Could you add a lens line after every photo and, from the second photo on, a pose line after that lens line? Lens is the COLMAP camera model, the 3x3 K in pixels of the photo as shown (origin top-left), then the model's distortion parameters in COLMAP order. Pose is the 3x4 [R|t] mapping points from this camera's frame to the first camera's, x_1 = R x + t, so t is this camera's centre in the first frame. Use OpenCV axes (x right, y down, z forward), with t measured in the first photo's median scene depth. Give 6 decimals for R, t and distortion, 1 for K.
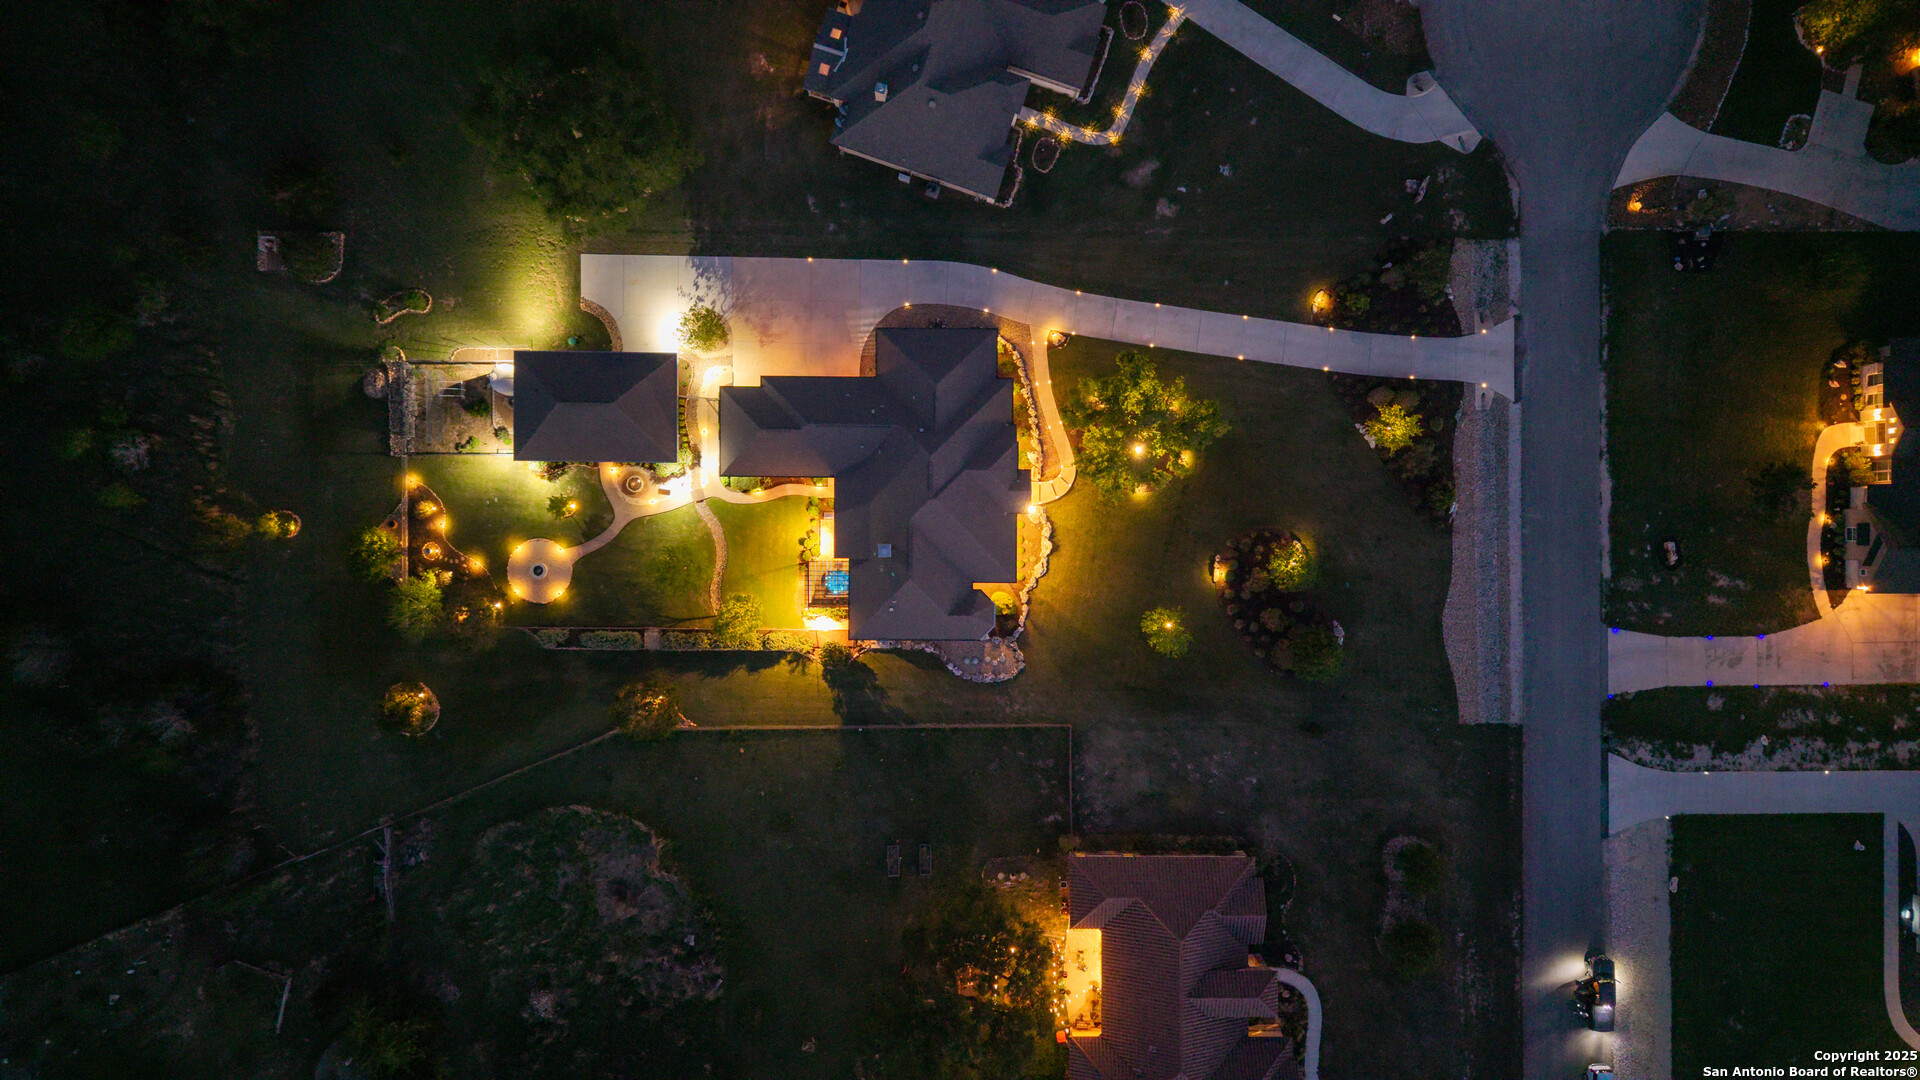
lens RADIAL K [[1306.9, 0, 964.1], [0, 1306.9, 543.9], [0, 0, 1]] dist [-0.010782, -0.002679]
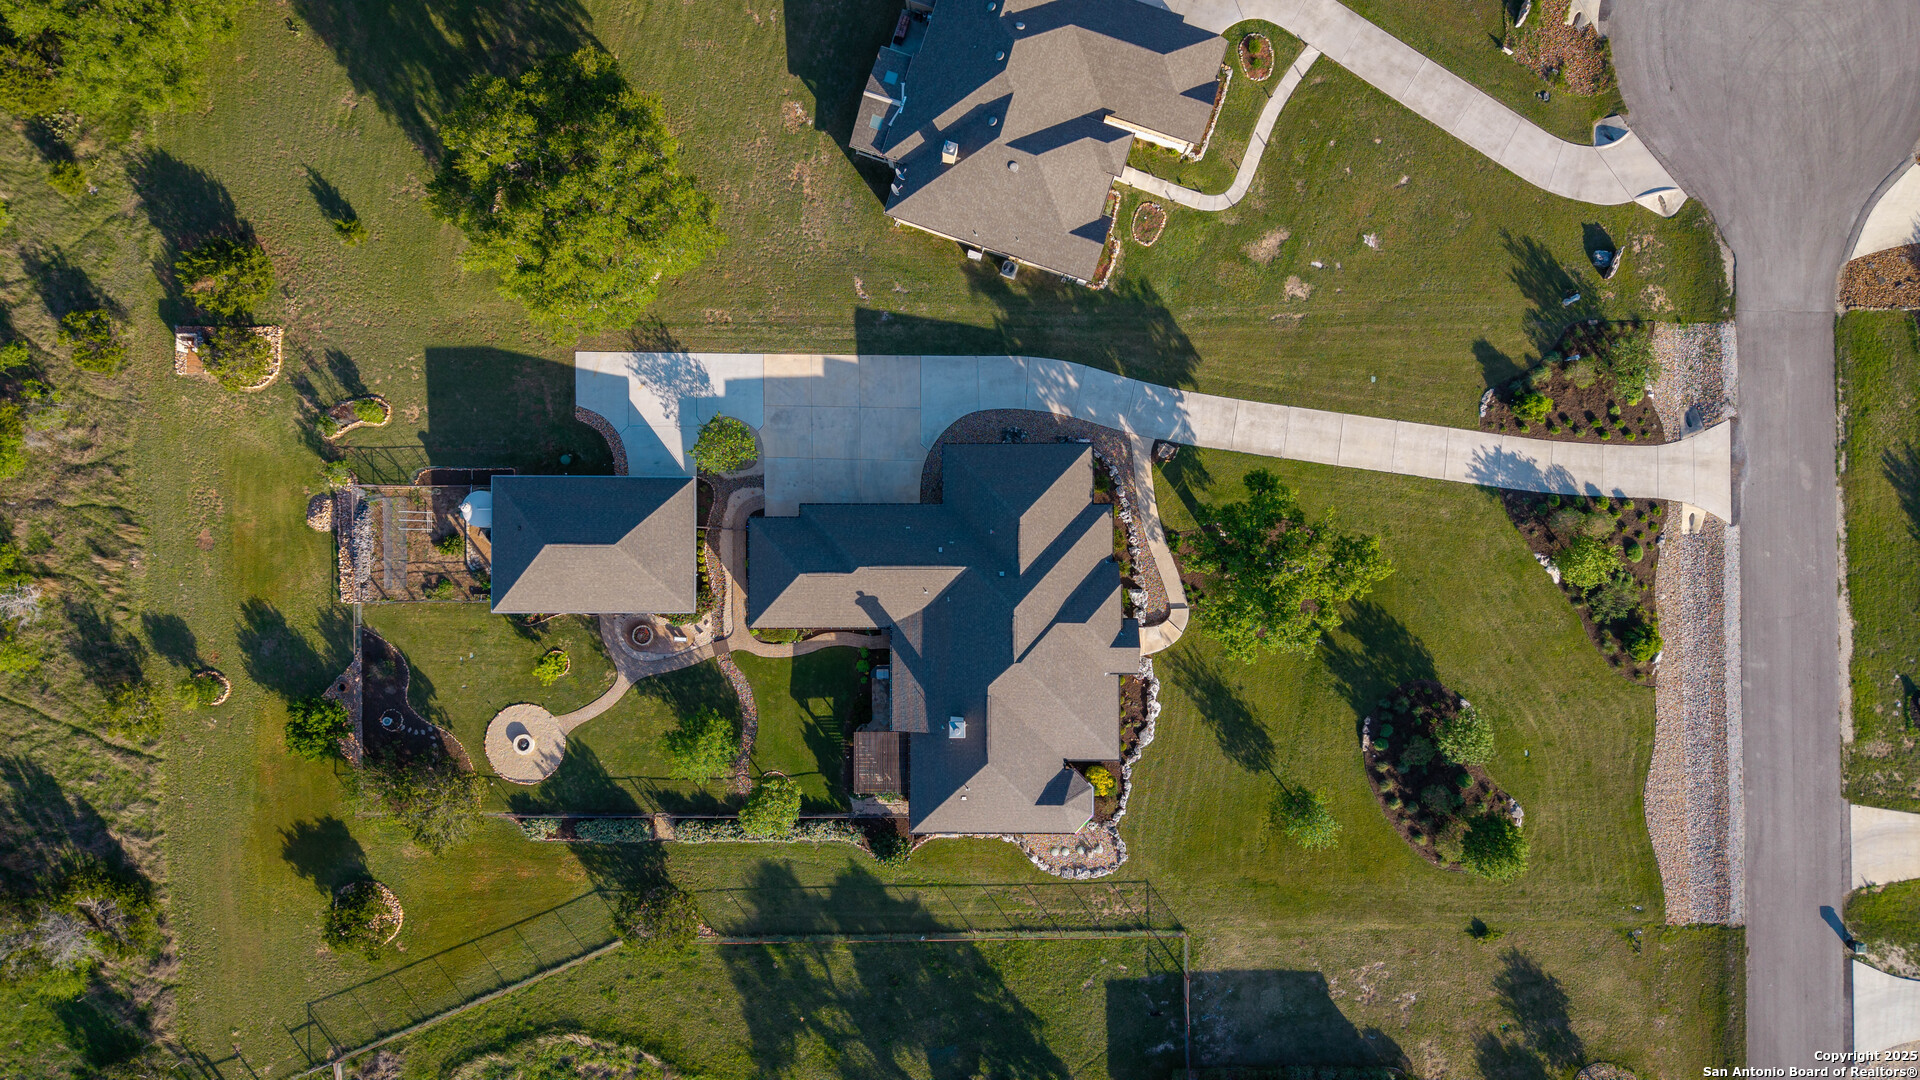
lens RADIAL K [[1306.9, 0, 956.5], [0, 1306.9, 536.5], [0, 0, 1]] dist [-0.010782, -0.002679]
pose [[0.999944, -0.006162, -0.008614, -0.050185], [0.006080, 0.999936, -0.009590, -0.096837], [0.008673, 0.009537, 0.999917, 0.191745]]
